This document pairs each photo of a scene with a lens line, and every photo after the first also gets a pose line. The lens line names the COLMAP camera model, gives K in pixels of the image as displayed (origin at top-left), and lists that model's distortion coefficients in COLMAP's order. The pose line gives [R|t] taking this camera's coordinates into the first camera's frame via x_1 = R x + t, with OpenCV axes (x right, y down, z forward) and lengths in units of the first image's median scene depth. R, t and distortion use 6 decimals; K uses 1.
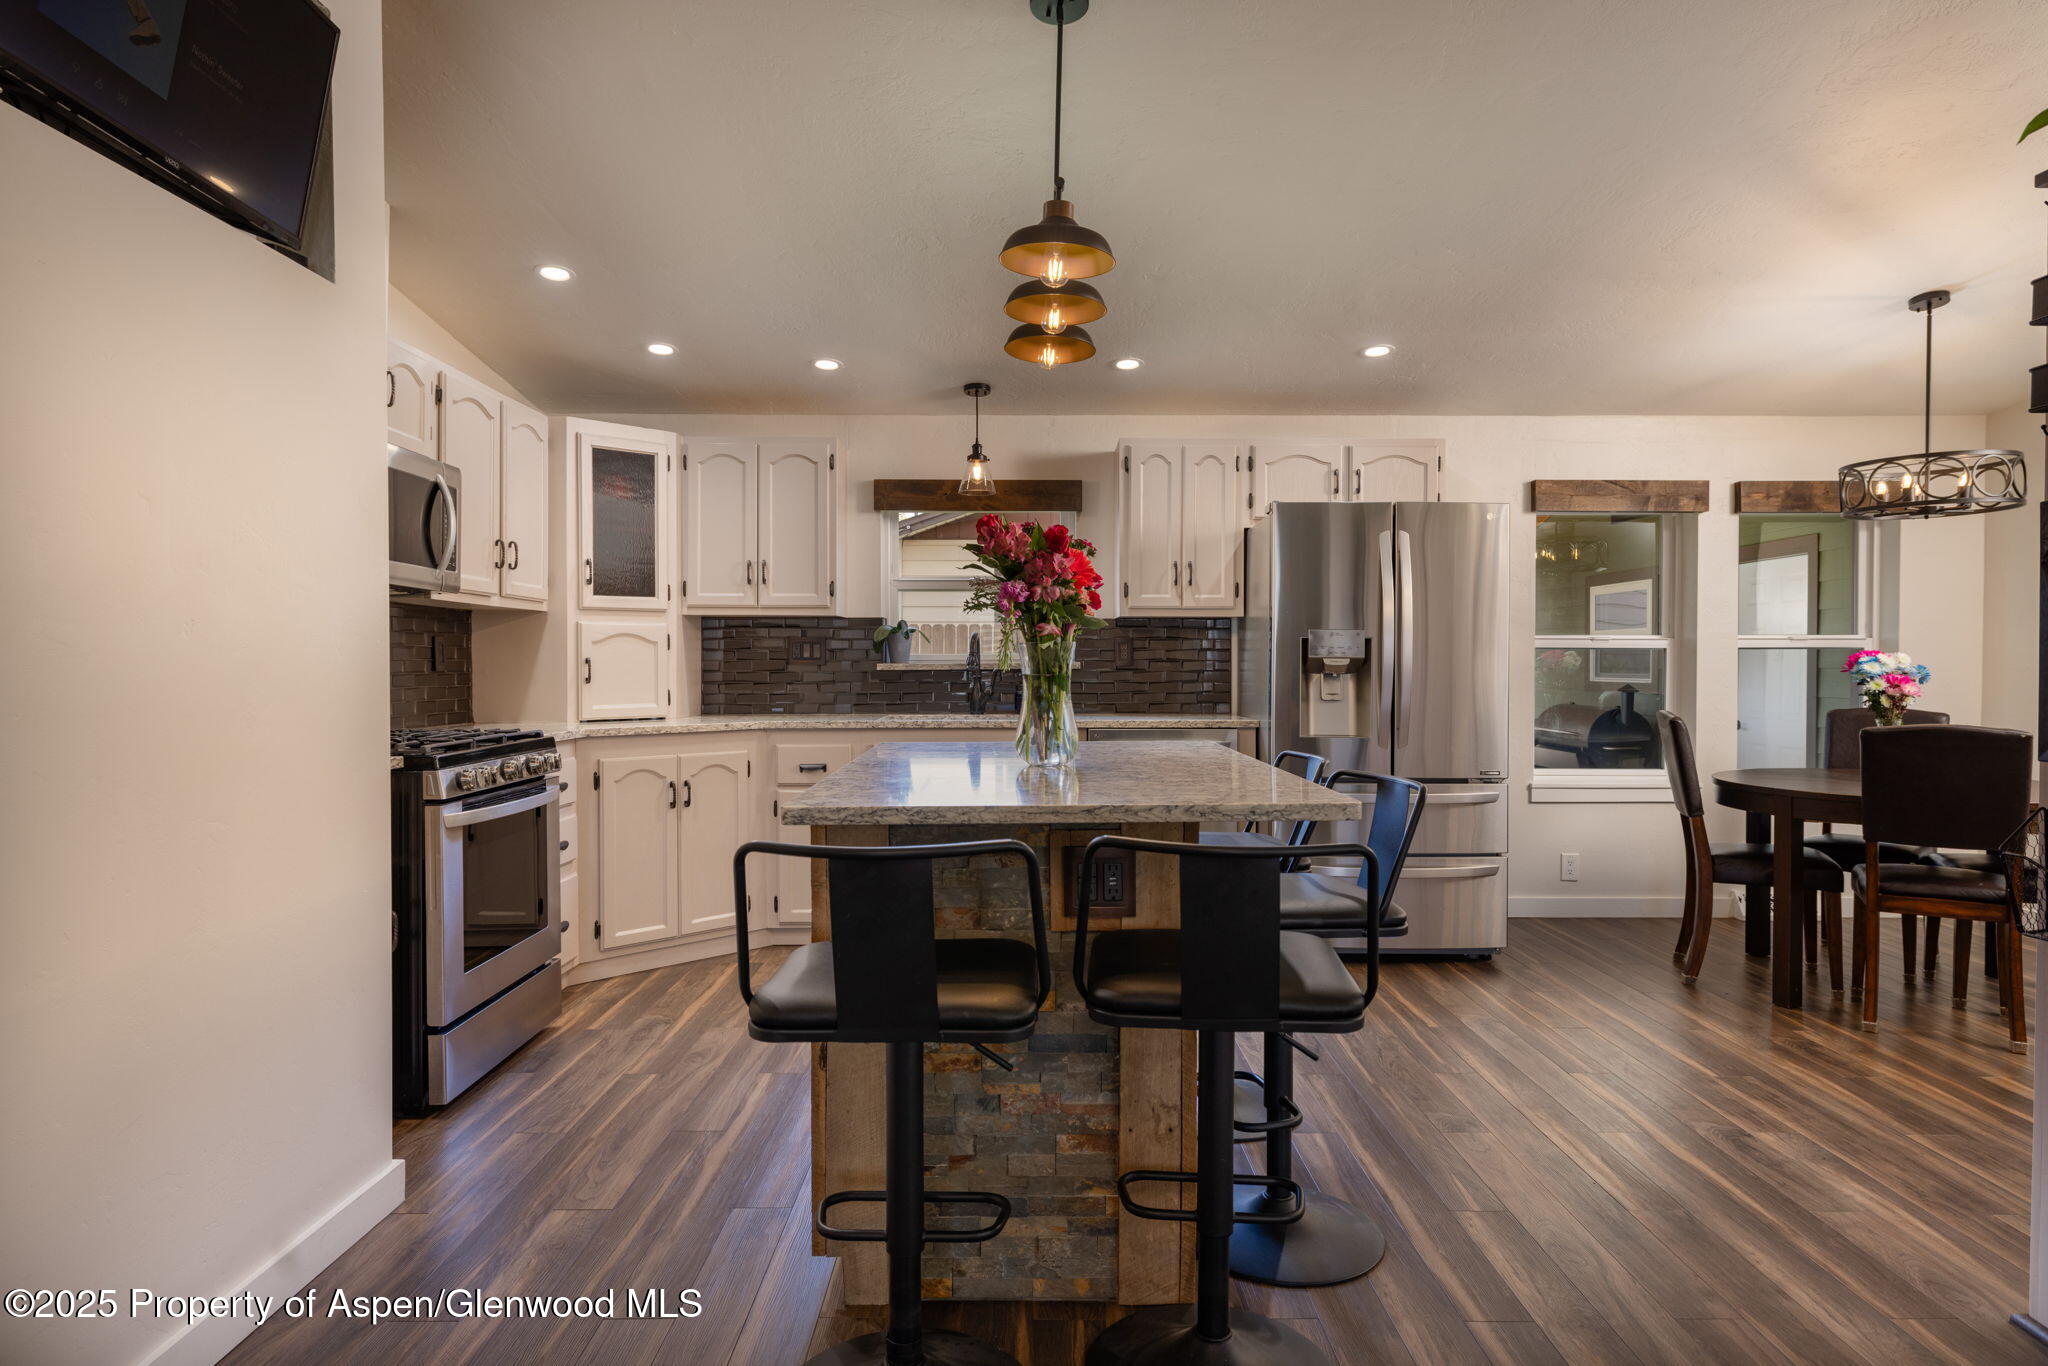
lens RADIAL K [[1172.0, 0, 1015.9], [0, 1172.0, 685.9], [0, 0, 1]] dist [-0.004561, -0.001501]
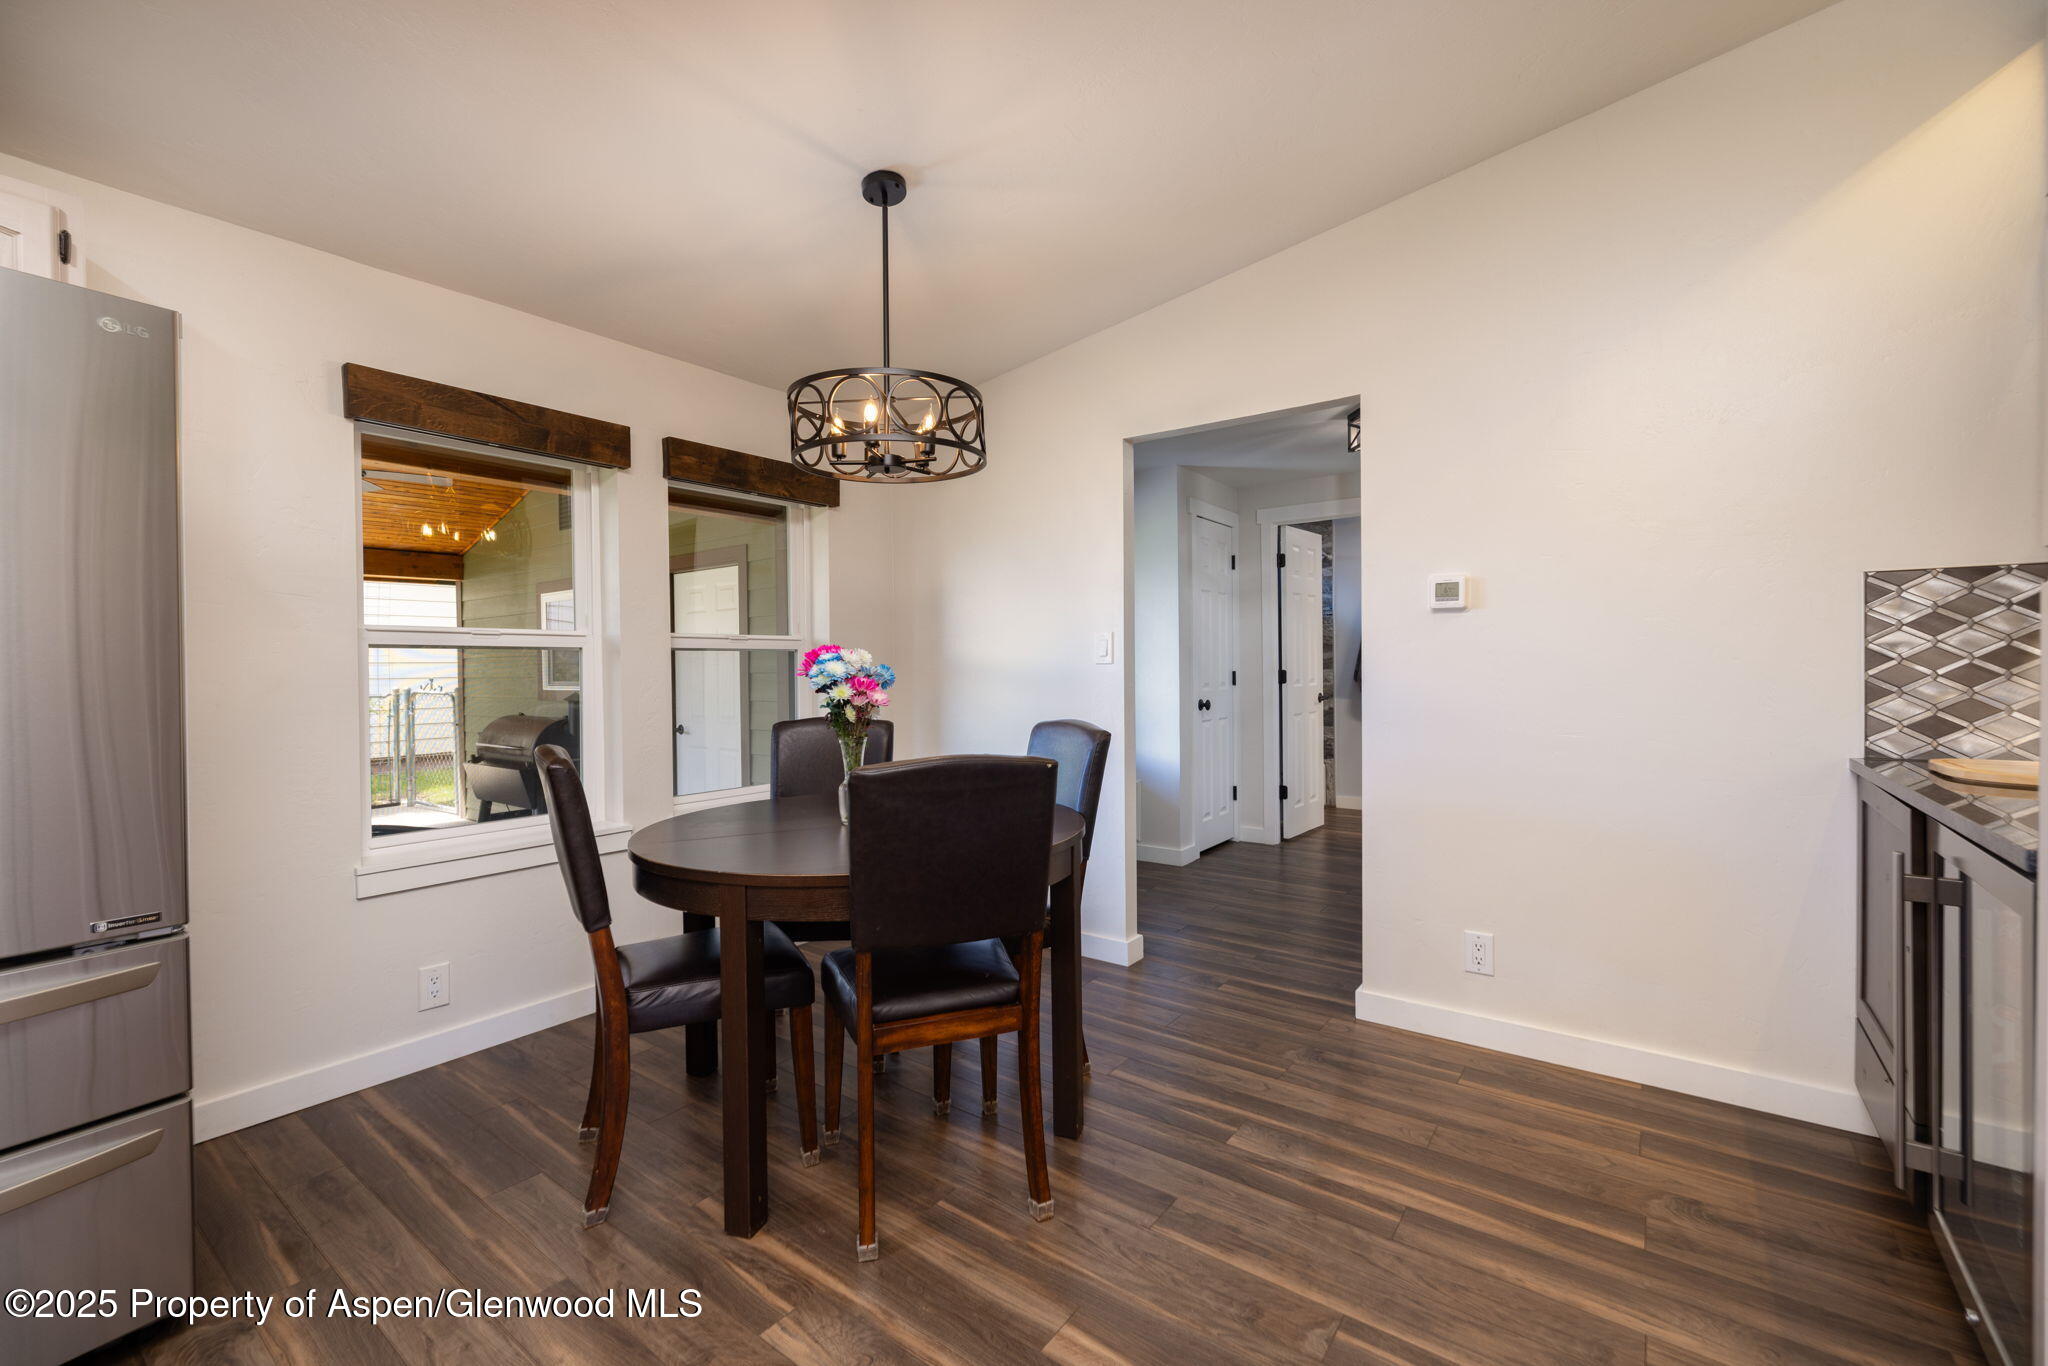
lens RADIAL K [[860.0, 0, 1021.4], [0, 860.0, 669.4], [0, 0, 1]] dist [-0.001373, 0.000847]
pose [[0.602703, -0.011452, 0.797884, 0.366310], [0.026213, 0.999642, -0.005453, -0.008727], [-0.797535, 0.024201, 0.602787, 0.569302]]
